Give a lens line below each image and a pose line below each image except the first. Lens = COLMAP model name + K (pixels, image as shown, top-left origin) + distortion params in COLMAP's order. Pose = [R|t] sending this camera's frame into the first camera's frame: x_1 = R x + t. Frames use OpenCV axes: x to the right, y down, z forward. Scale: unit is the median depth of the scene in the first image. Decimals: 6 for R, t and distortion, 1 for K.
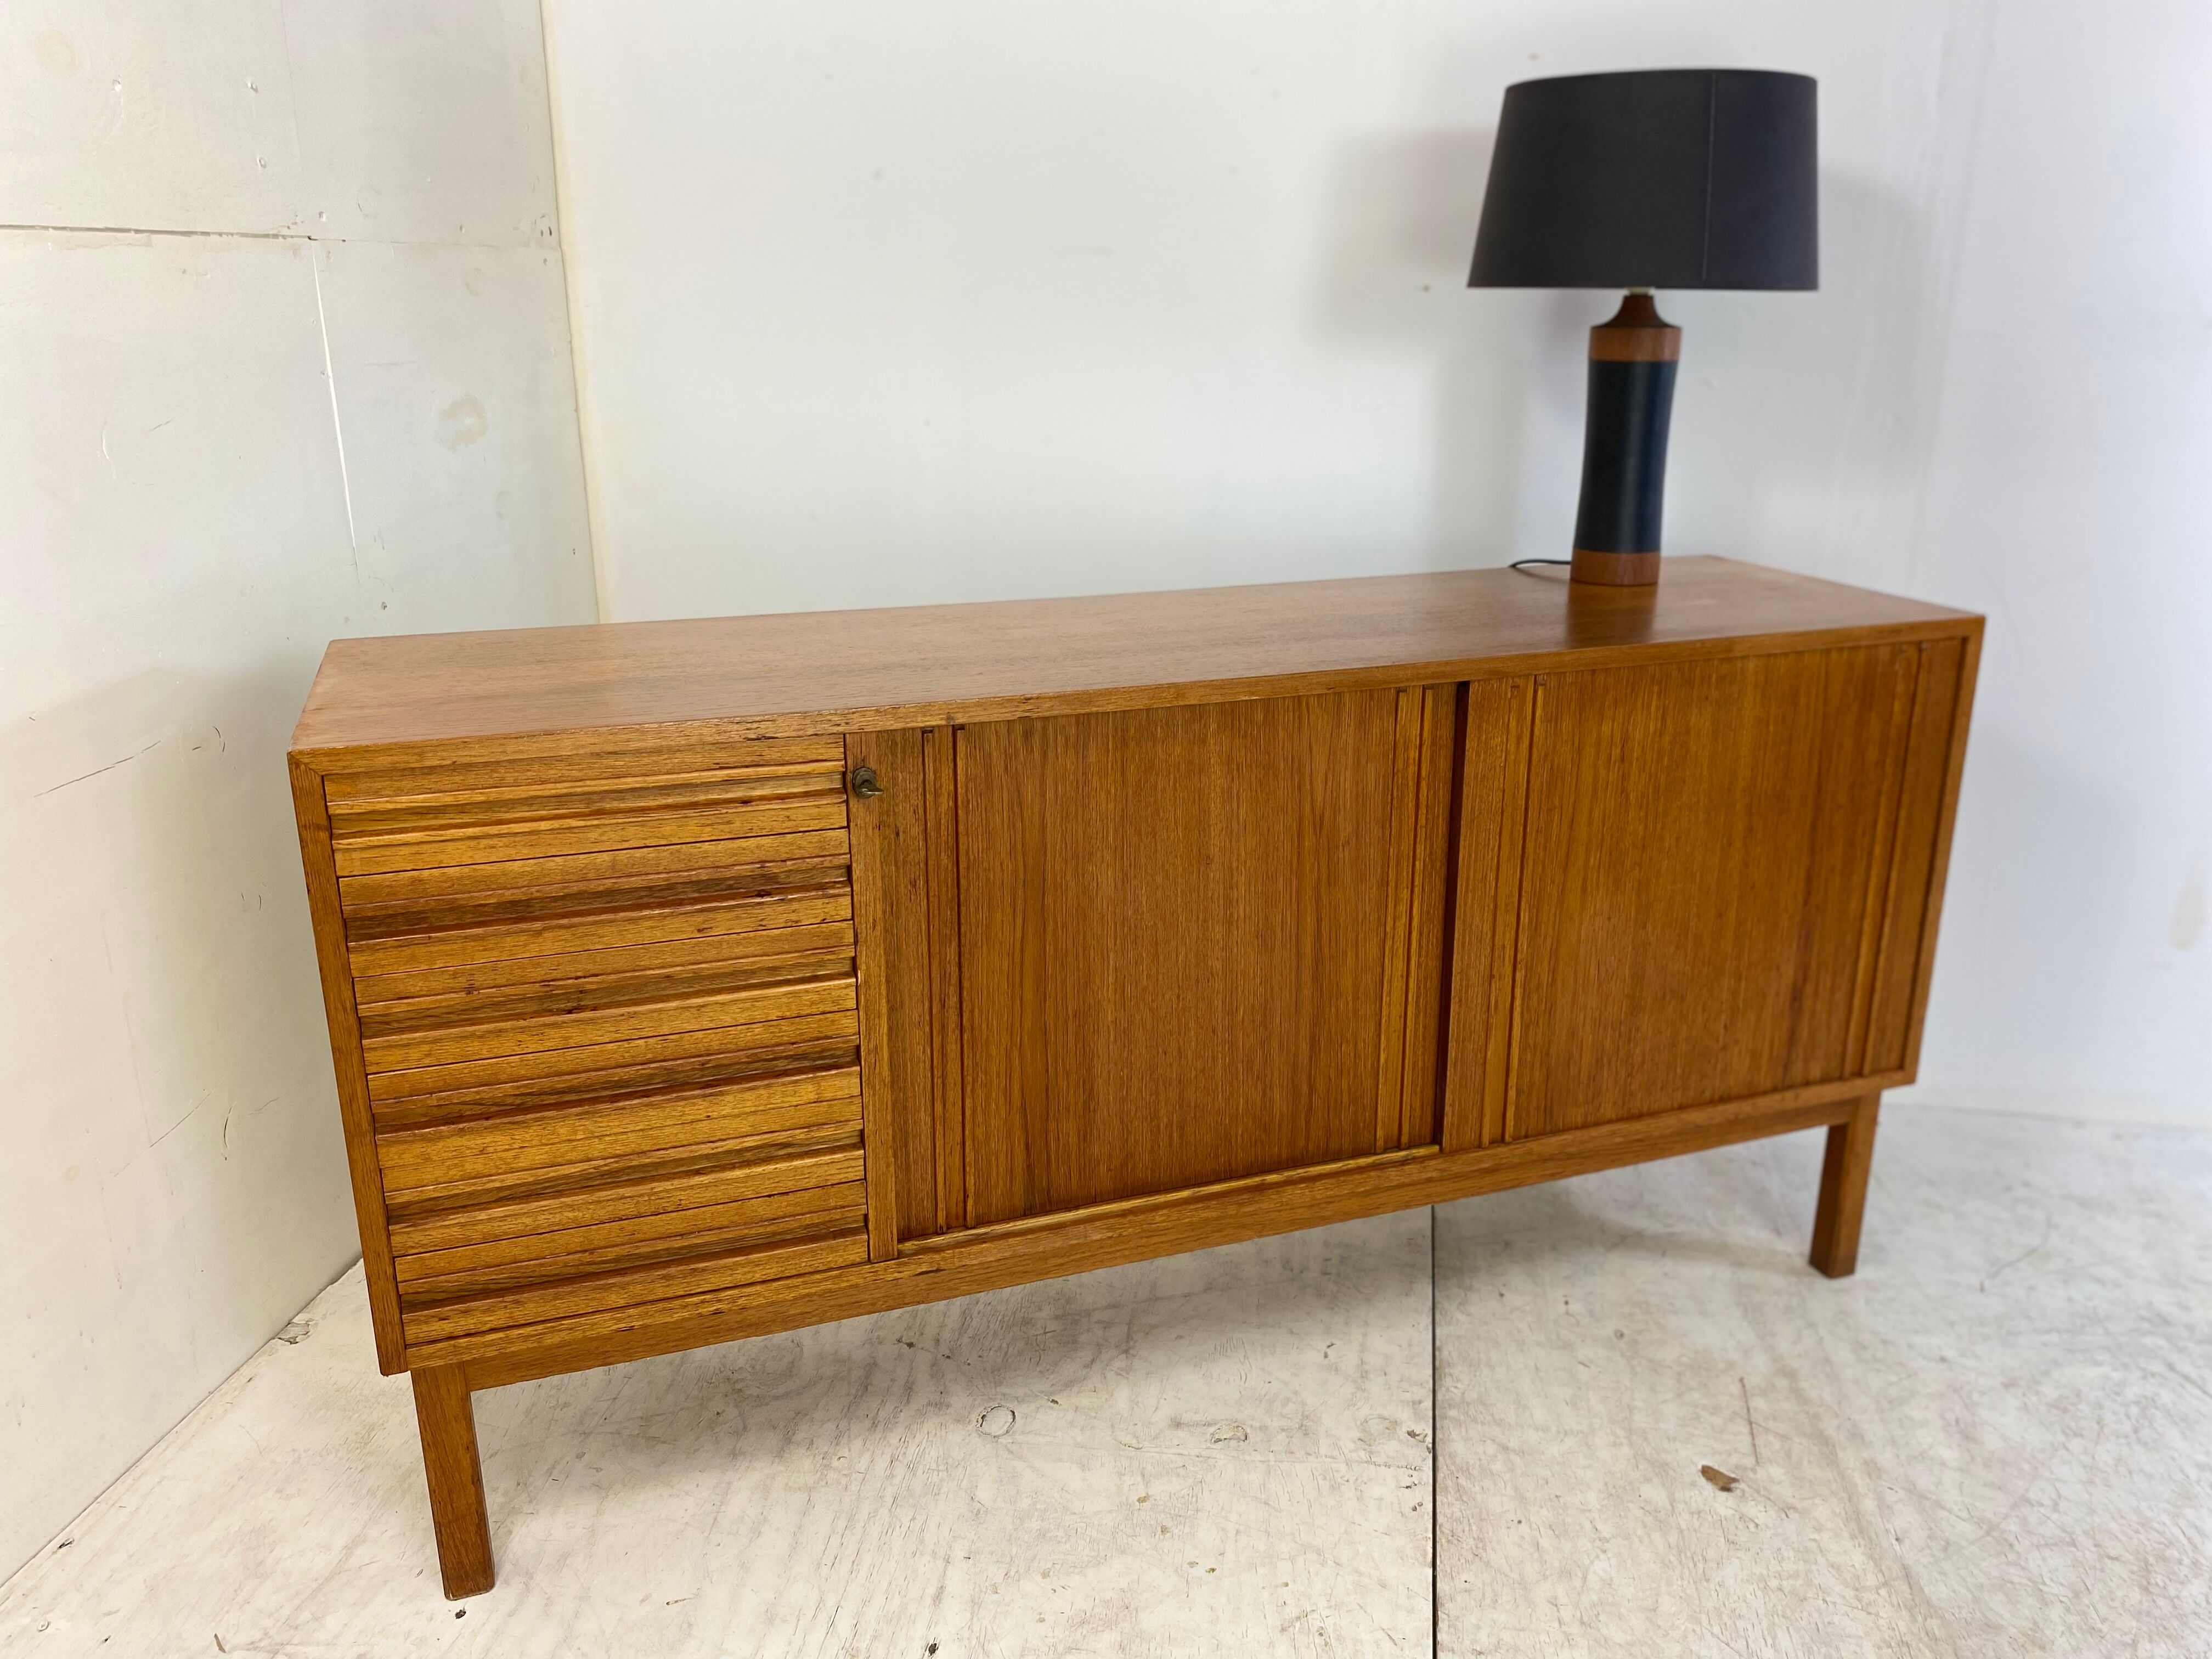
lens RADIAL K [[1718.4, 0, 1102.4], [0, 1718.4, 796.1], [0, 0, 1]] dist [0.009863, -0.009040]
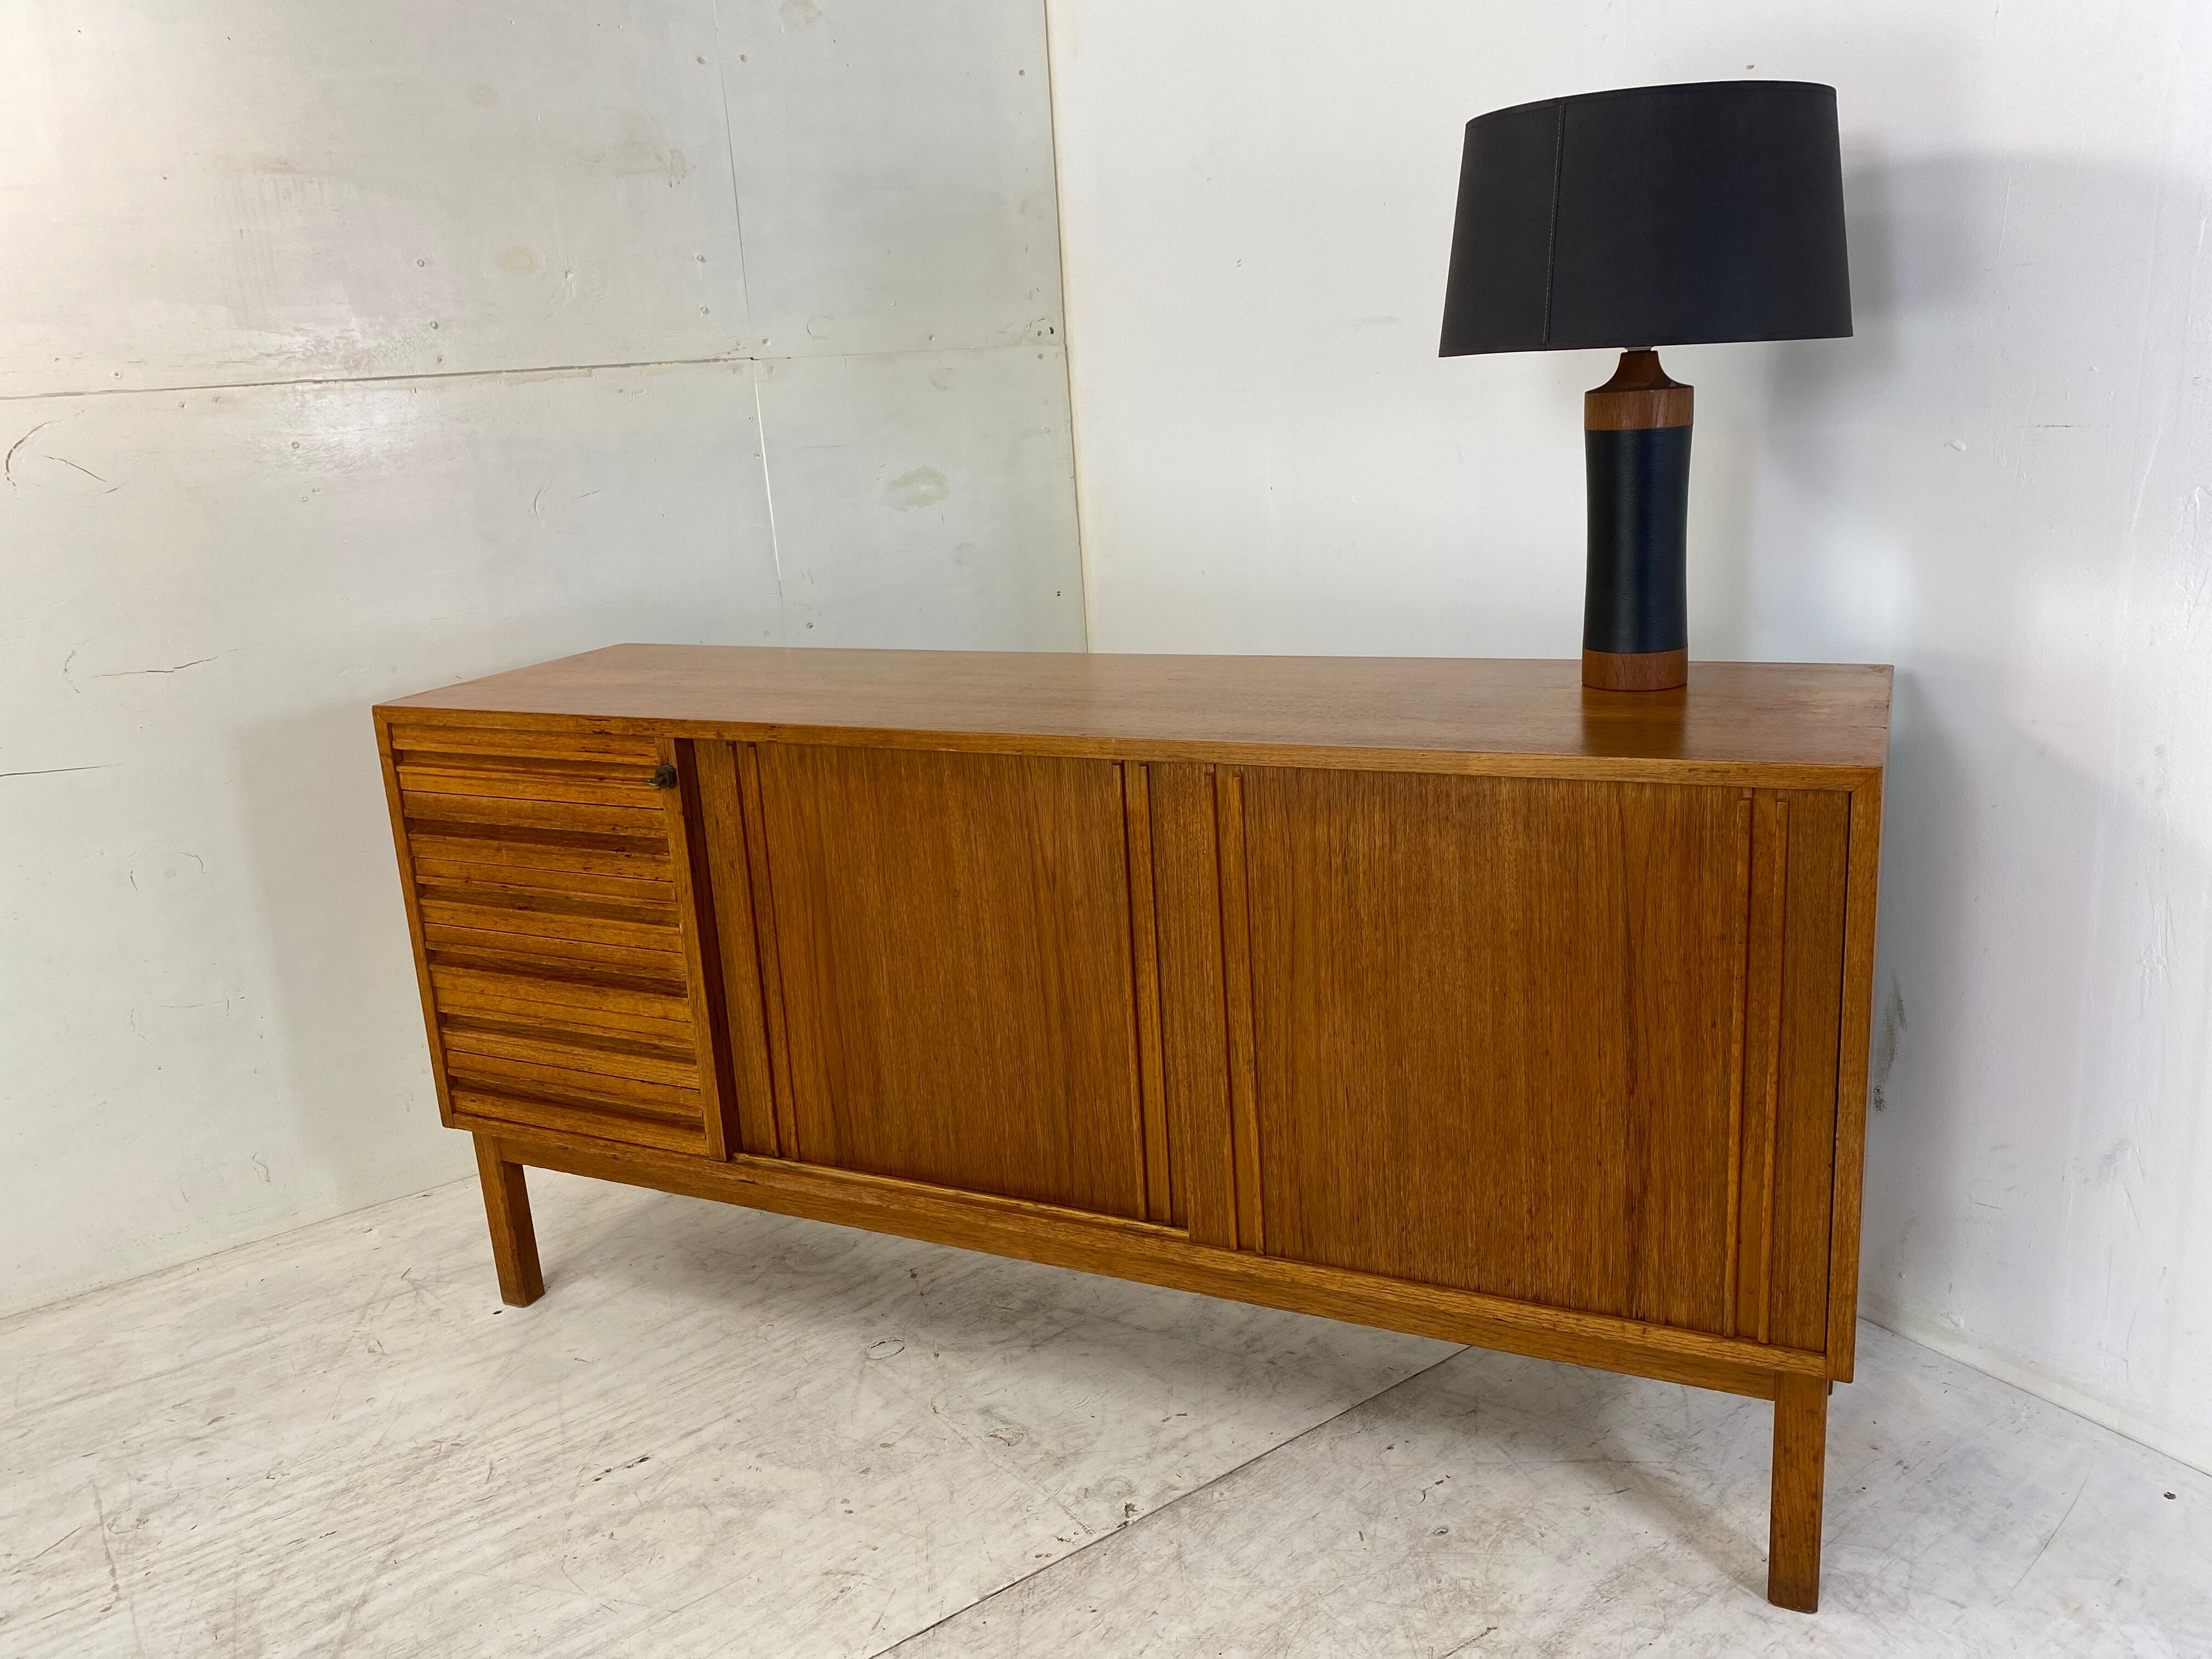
lens RADIAL K [[1720.5, 0, 1089.9], [0, 1720.5, 788.6], [0, 0, 1]] dist [0.003230, 0.002163]
pose [[0.704250, 0.128318, -0.698260, 0.868482], [-0.144958, 0.988800, 0.035510, -0.079713], [0.694996, 0.076210, 0.714963, 0.255041]]
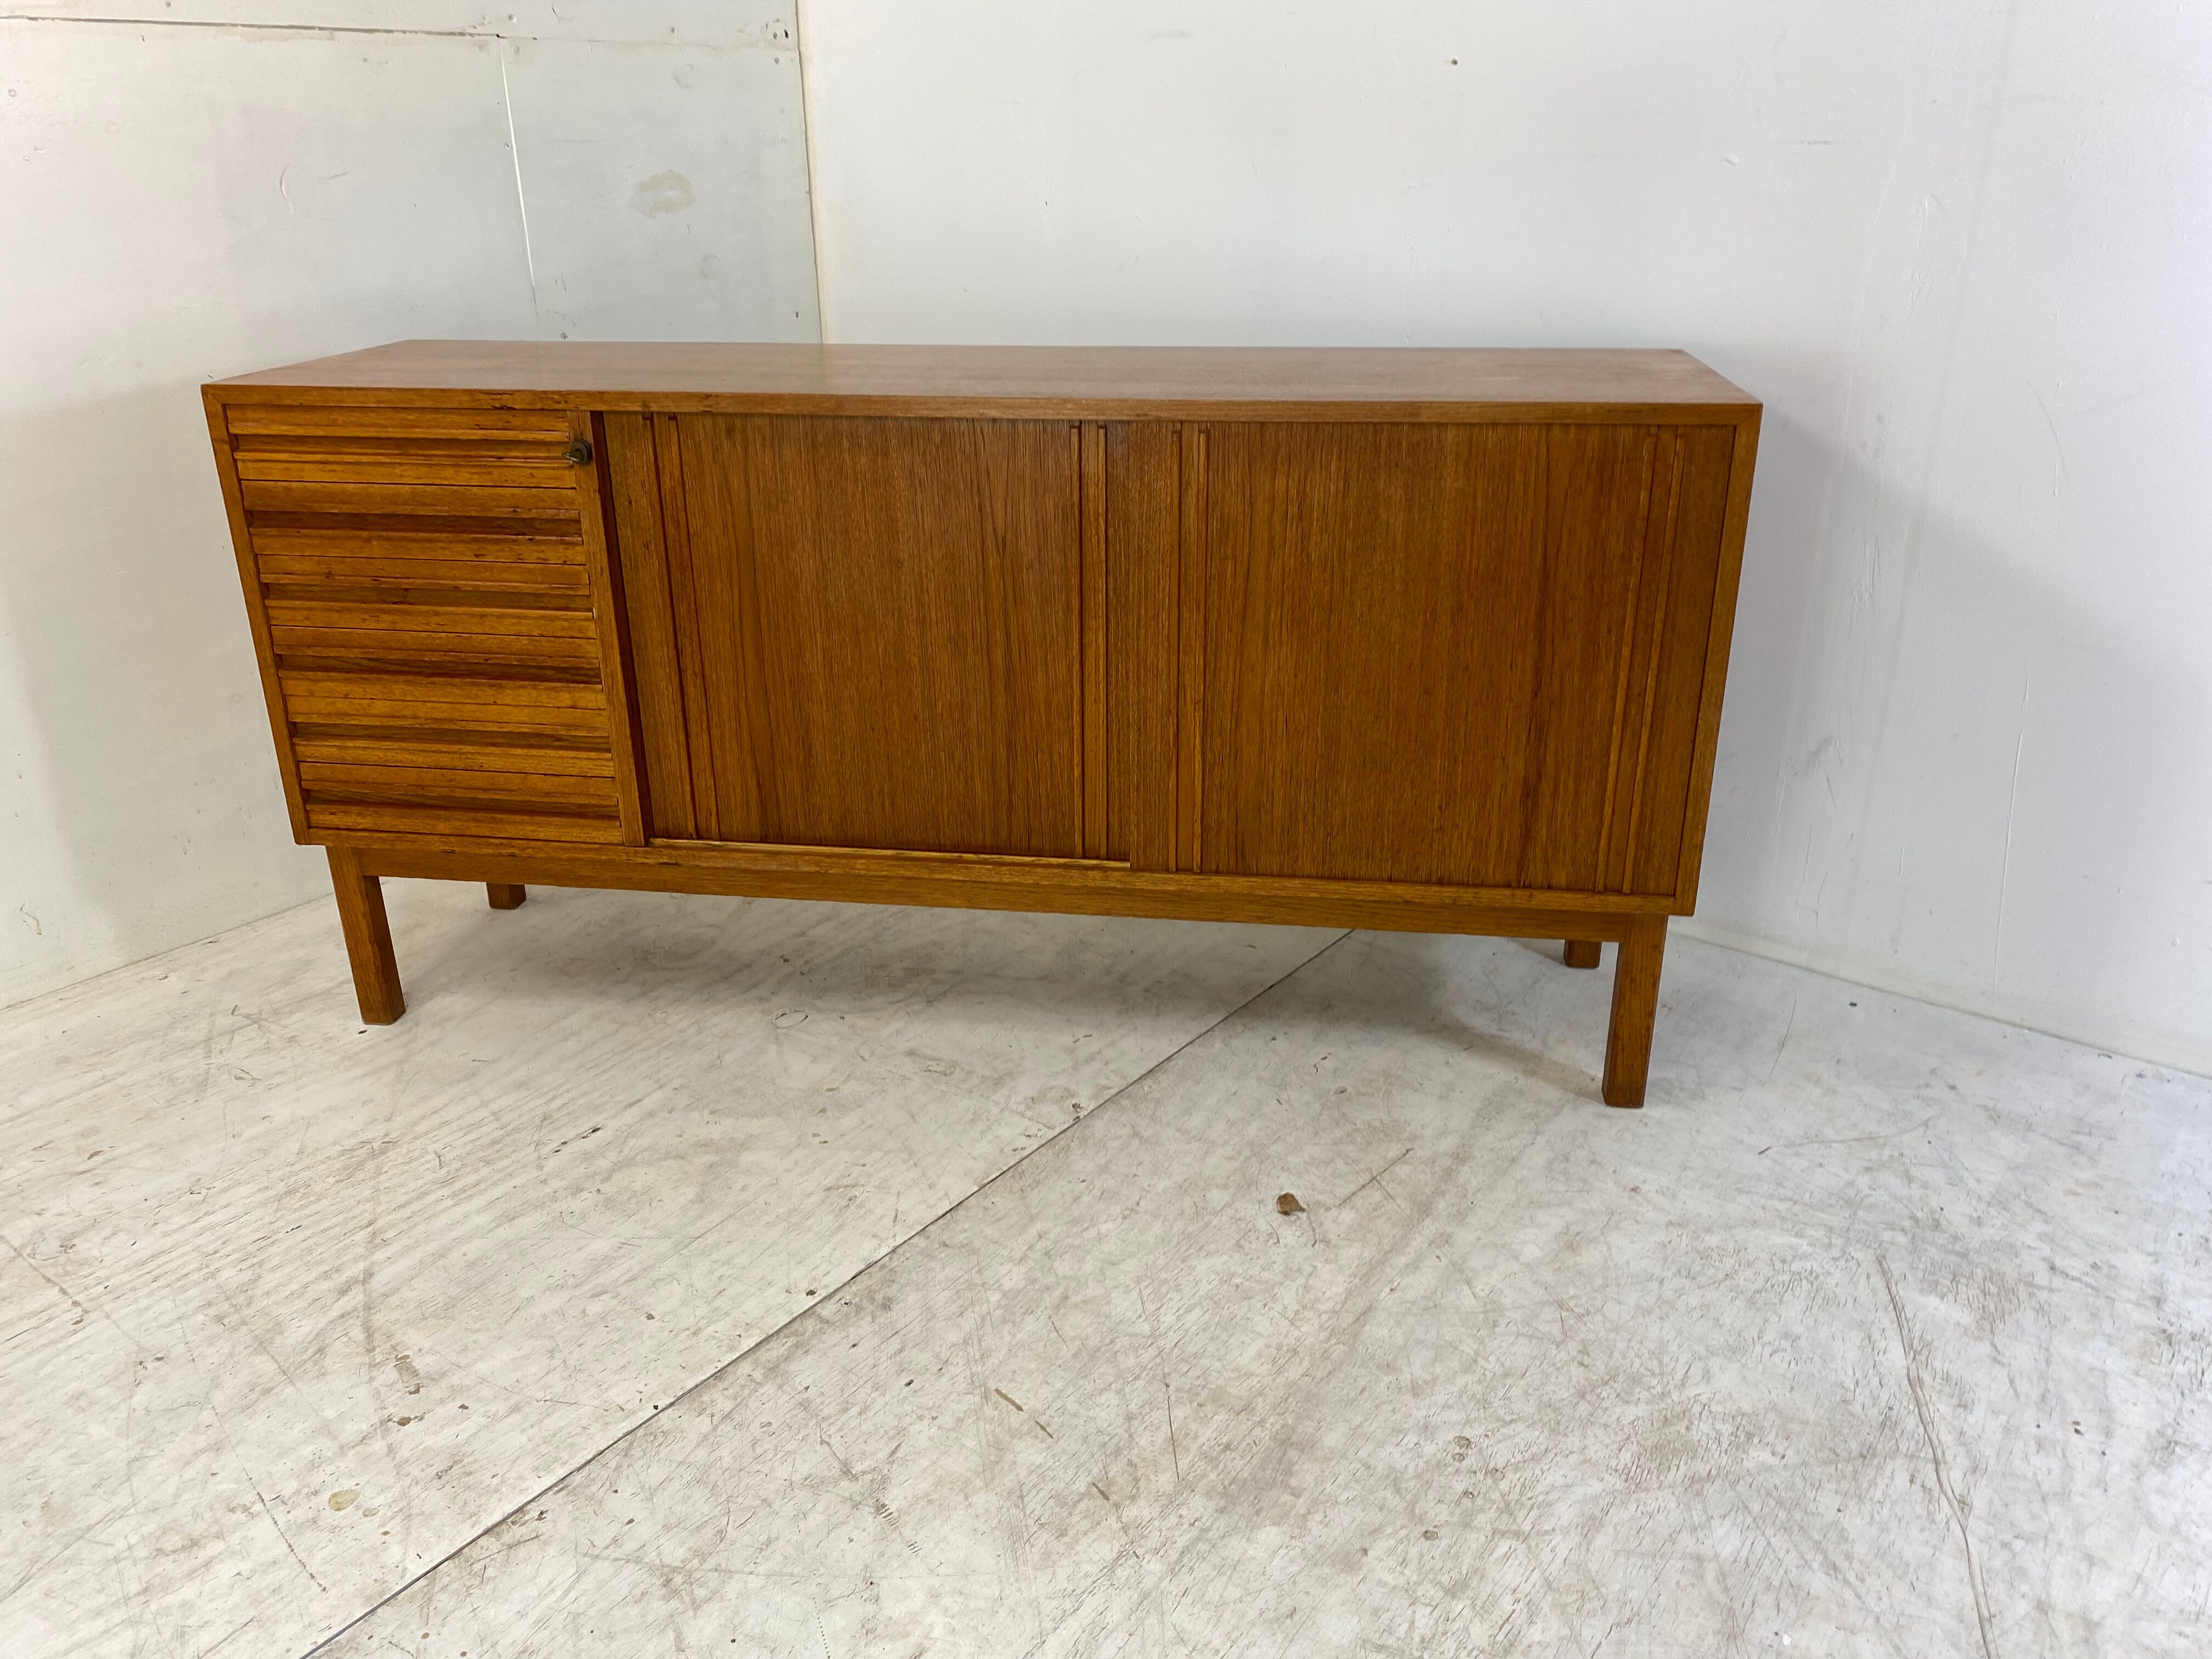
lens RADIAL K [[1709.6, 0, 1087.7], [0, 1709.6, 832.9], [0, 0, 1]] dist [0.025478, -0.045132]
pose [[0.882939, 0.170286, -0.437517, 0.694308], [-0.125809, 0.983638, 0.128951, 0.051005], [0.452317, -0.058813, 0.889916, 0.017599]]
